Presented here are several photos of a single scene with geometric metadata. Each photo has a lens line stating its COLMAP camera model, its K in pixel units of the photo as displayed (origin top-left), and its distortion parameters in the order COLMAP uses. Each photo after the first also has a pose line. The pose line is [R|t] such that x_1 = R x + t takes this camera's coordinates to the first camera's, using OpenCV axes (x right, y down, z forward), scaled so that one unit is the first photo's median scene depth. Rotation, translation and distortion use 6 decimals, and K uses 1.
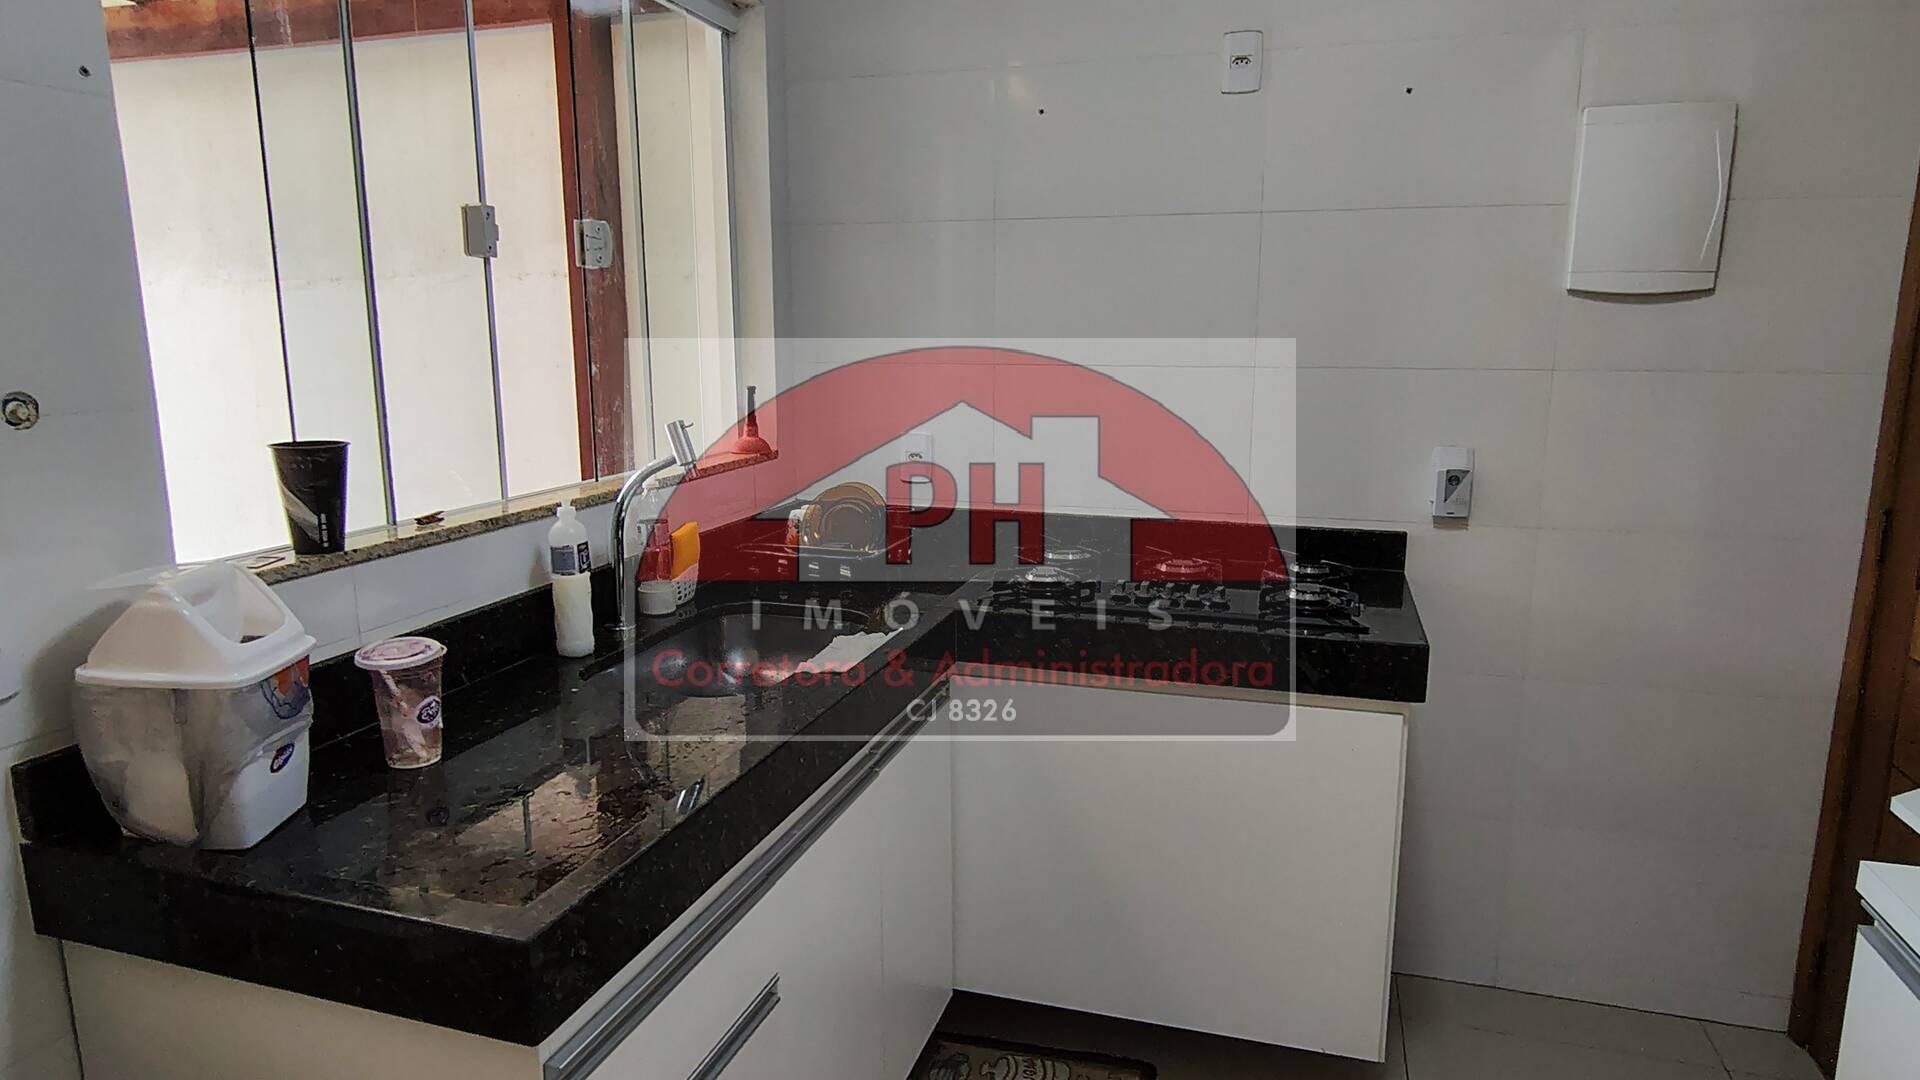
lens RADIAL K [[1131.9, 0, 960.0], [0, 1131.9, 540.0], [0, 0, 1]] dist [-0.017999, 0.000673]
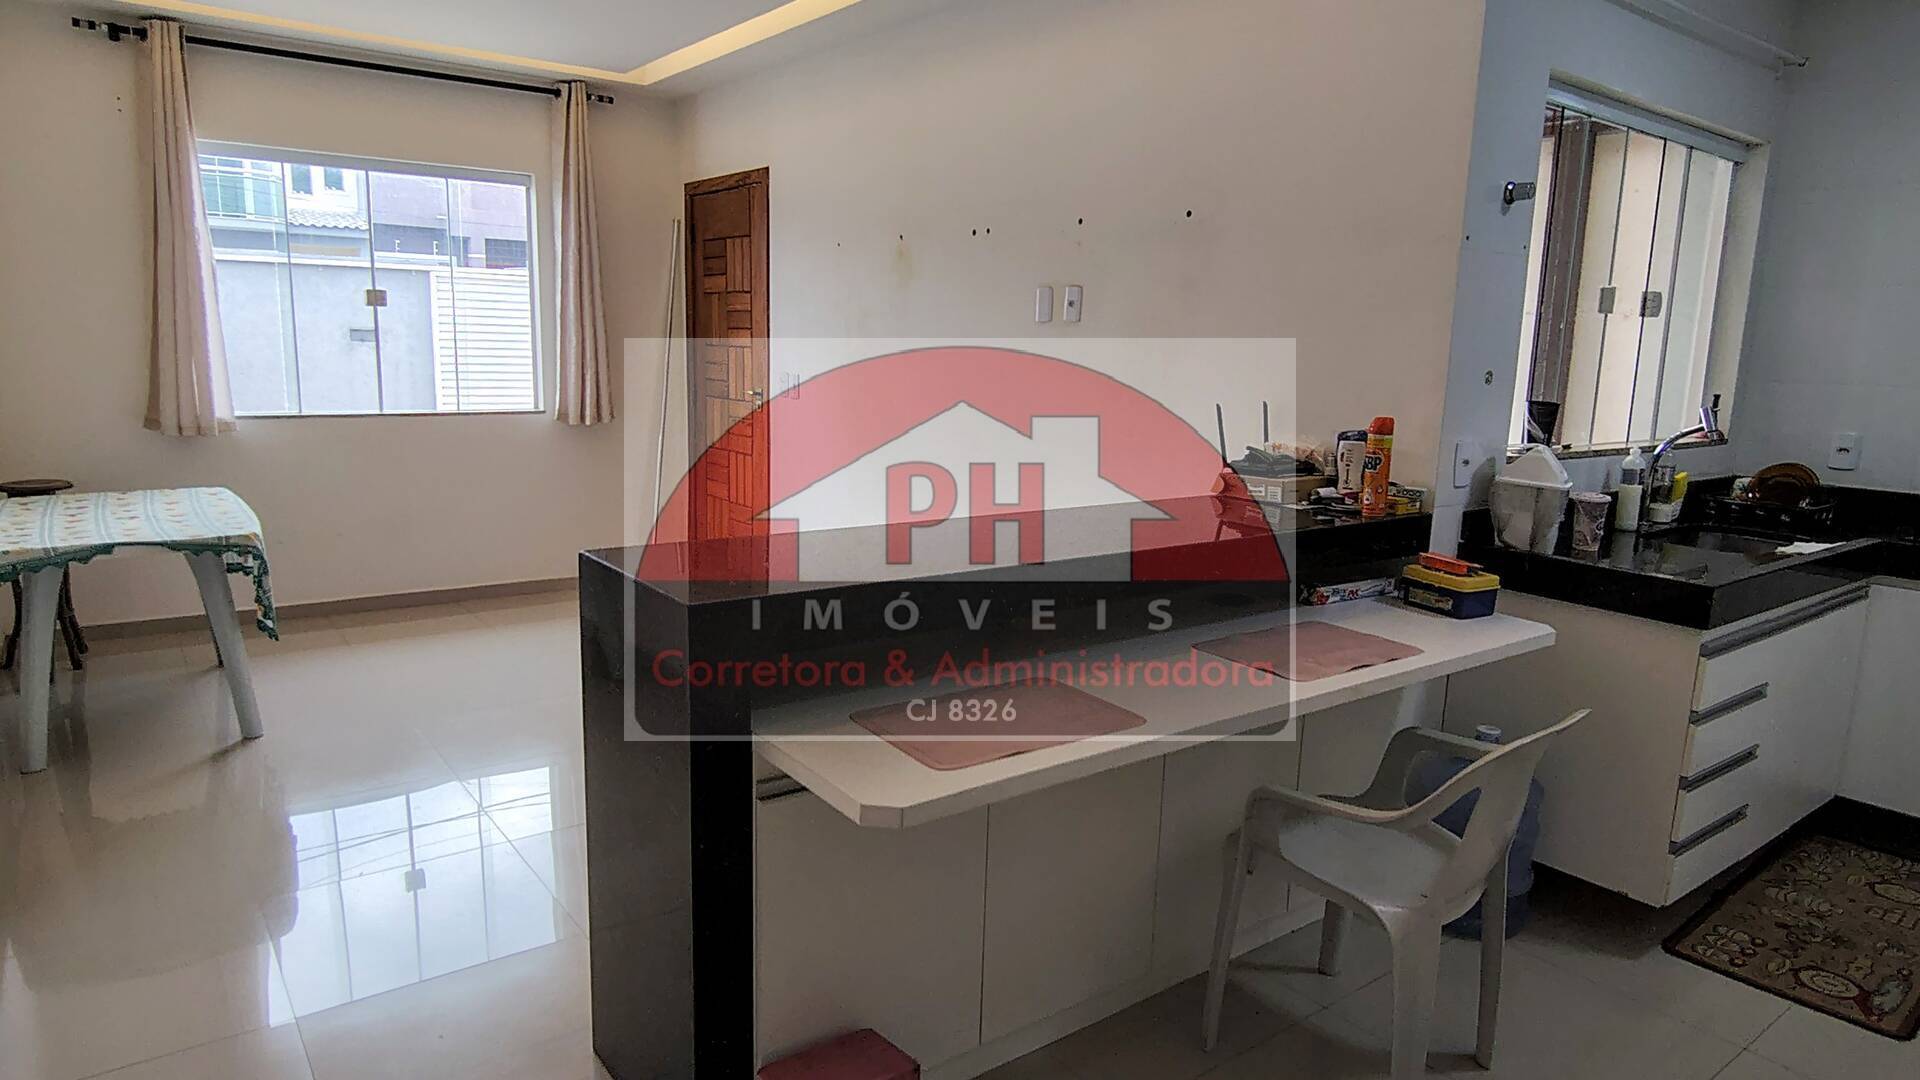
lens RADIAL K [[1131.9, 0, 960.0], [0, 1131.9, 540.0], [0, 0, 1]] dist [-0.017999, 0.000673]
pose [[0.808538, 0.131325, -0.573603, -0.121366], [-0.140186, 0.989701, 0.028987, 0.159623], [0.571502, 0.056974, 0.818621, -0.819928]]
